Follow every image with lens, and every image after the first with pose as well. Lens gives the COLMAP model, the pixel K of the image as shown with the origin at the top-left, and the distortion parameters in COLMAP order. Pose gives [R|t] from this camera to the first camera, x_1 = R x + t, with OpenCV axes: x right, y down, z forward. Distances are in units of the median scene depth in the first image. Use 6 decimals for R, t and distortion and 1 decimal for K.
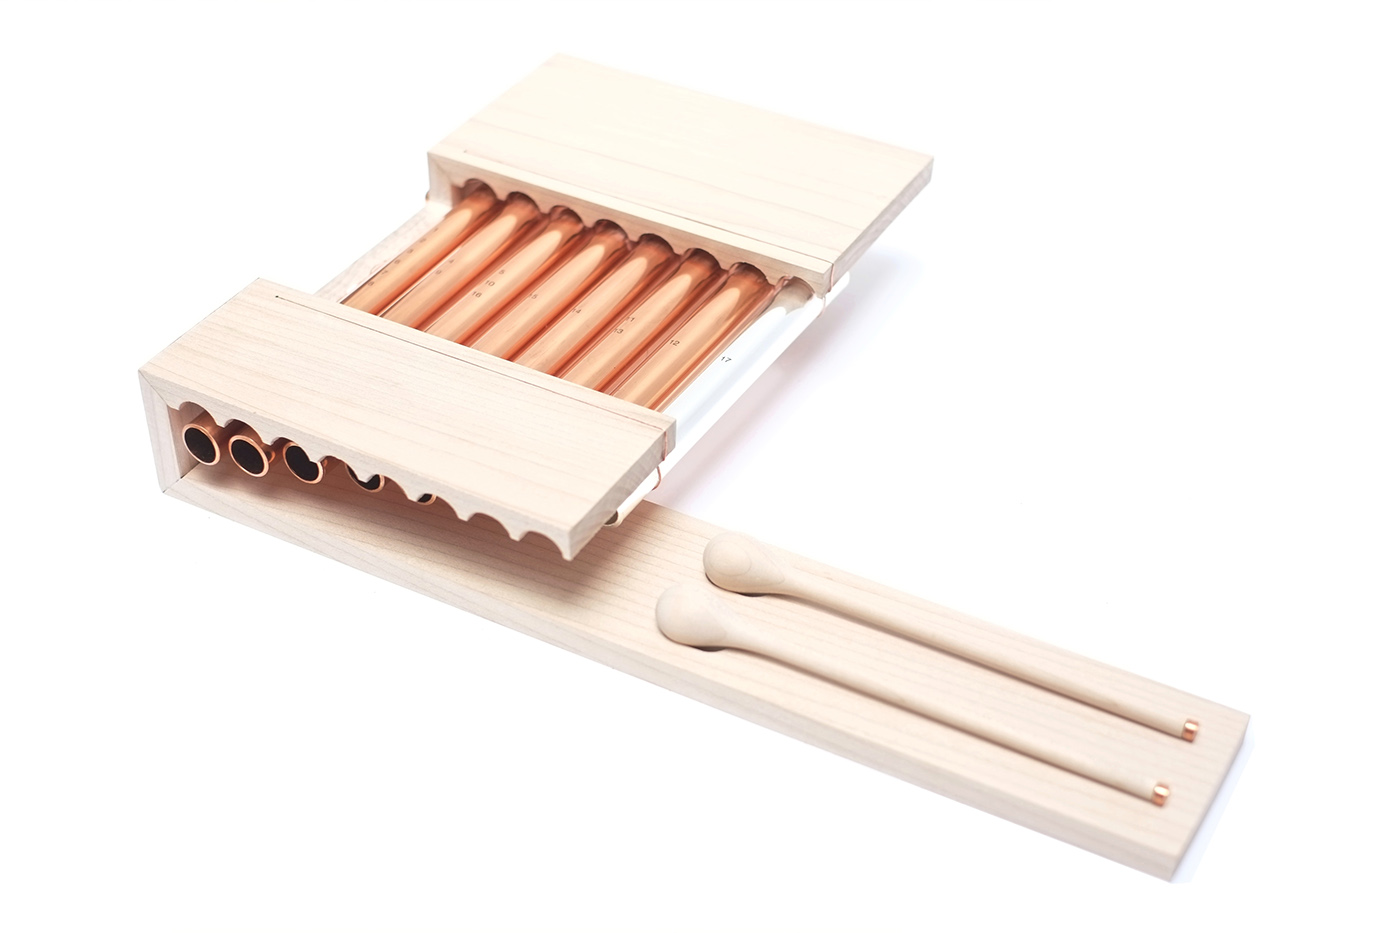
lens RADIAL K [[2263.2, 0, 699.8], [0, 2263.2, 460.3], [0, 0, 1]] dist [-0.076612, 0.000000]
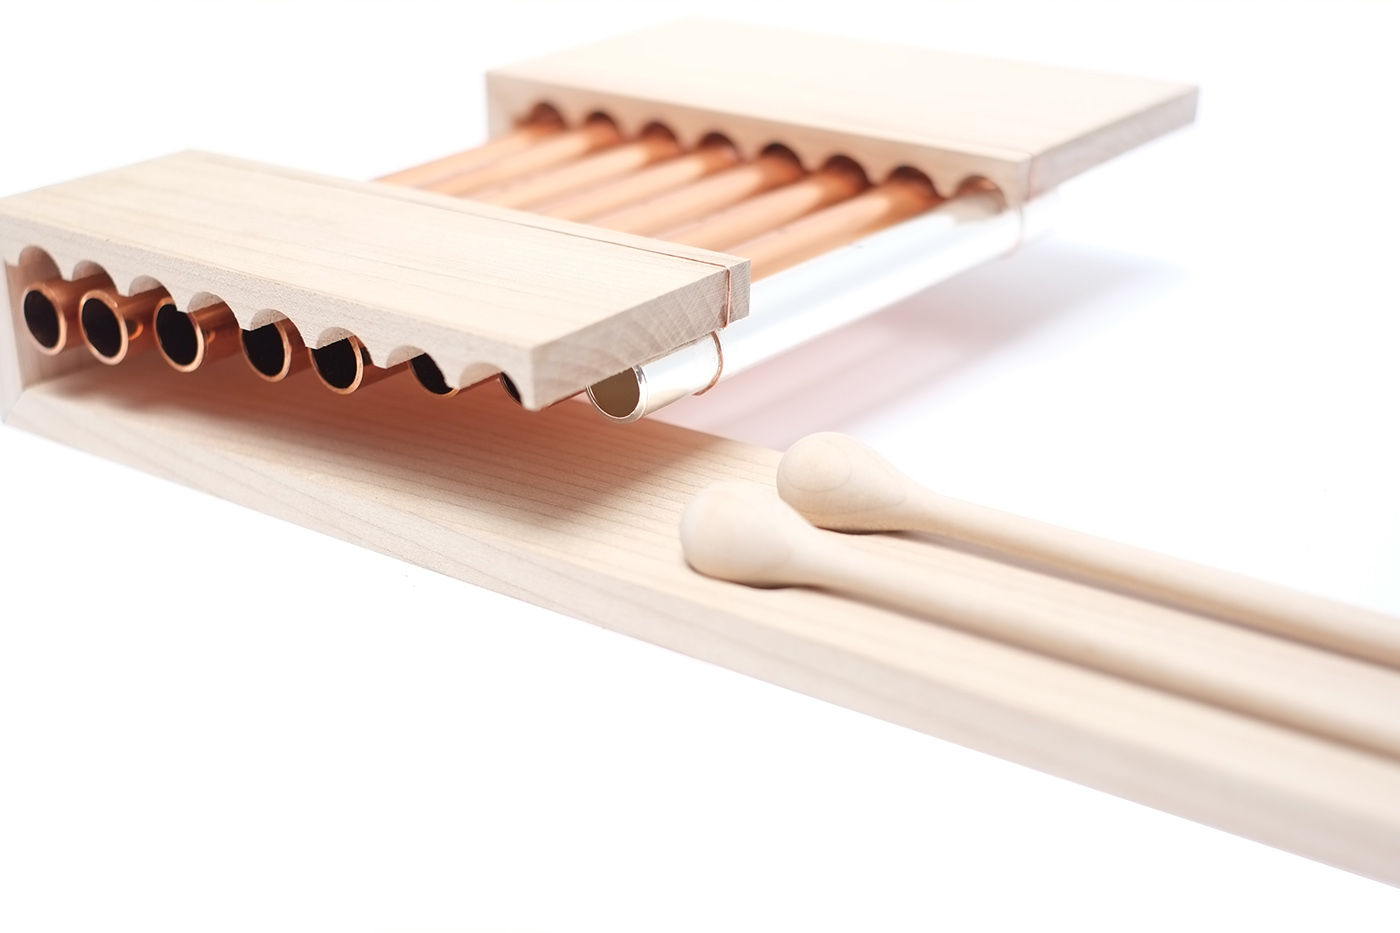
lens RADIAL K [[2263.2, 0, 710.1], [0, 2263.2, 466.6], [0, 0, 1]] dist [-0.076612, 0.000000]
pose [[0.989007, 0.041175, -0.142023, 0.067779], [-0.078070, 0.961076, -0.265024, 0.197819], [0.125583, 0.273198, 0.953725, 0.420242]]
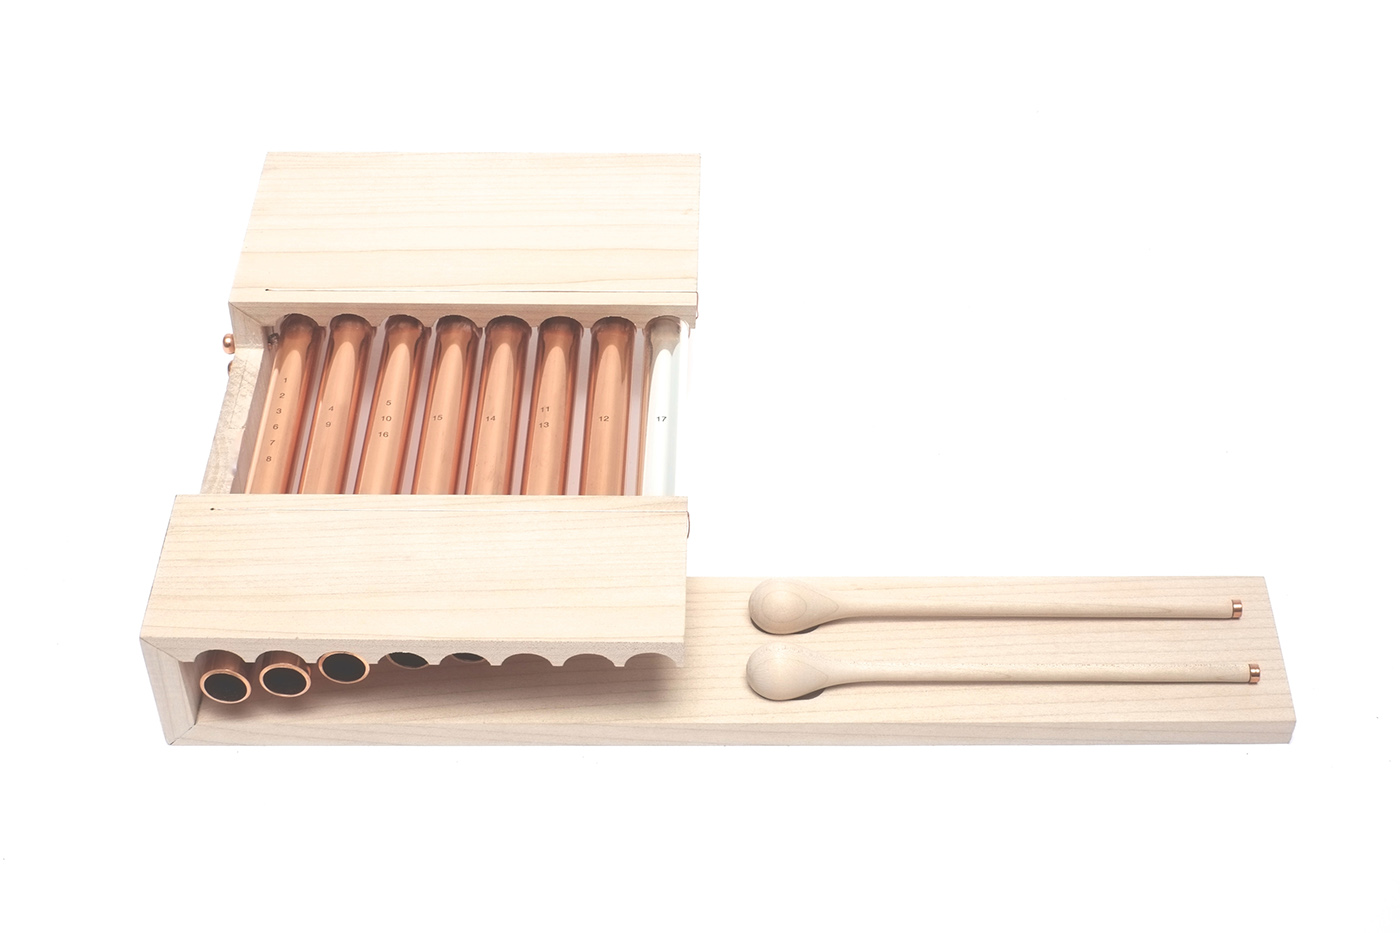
lens RADIAL K [[2263.2, 0, 699.2], [0, 2263.2, 475.5], [0, 0, 1]] dist [-0.076612, 0.000000]
pose [[0.874205, -0.336161, 0.350372, -0.358217], [0.300181, 0.941339, 0.154184, -0.181793], [-0.381649, -0.029614, 0.923833, 0.048408]]
